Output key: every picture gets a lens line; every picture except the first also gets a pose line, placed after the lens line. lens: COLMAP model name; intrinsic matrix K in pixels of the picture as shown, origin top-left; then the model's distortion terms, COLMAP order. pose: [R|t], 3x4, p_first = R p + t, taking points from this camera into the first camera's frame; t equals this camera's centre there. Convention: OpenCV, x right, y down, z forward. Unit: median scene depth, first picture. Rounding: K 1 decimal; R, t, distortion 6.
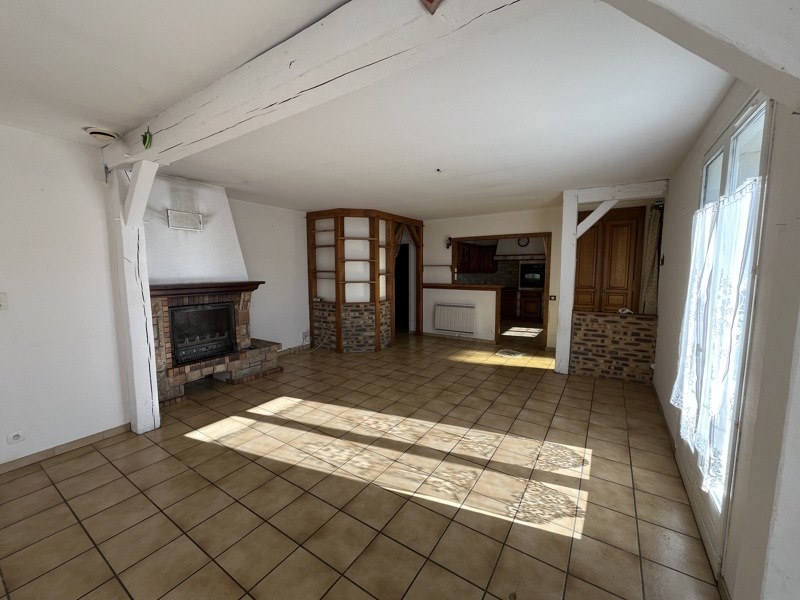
lens RADIAL K [[322.1, 0, 401.5], [0, 322.1, 301.0], [0, 0, 1]] dist [-0.000759, -0.000022]
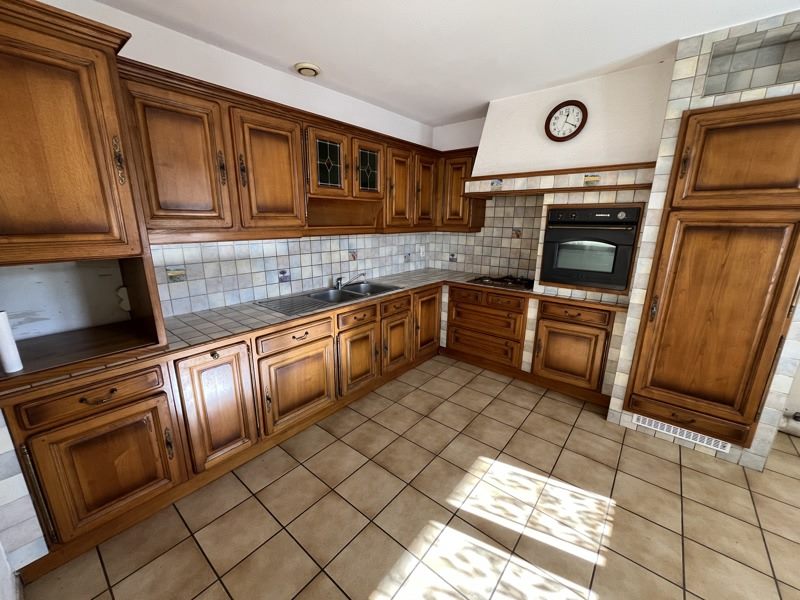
lens RADIAL K [[322.1, 0, 398.8], [0, 322.1, 296.8], [0, 0, 1]] dist [-0.000759, -0.000022]
pose [[0.978586, 0.068302, -0.194175, 0.299856], [-0.039878, 0.988378, 0.146692, -0.070981], [0.201937, -0.135808, 0.969937, 0.680132]]
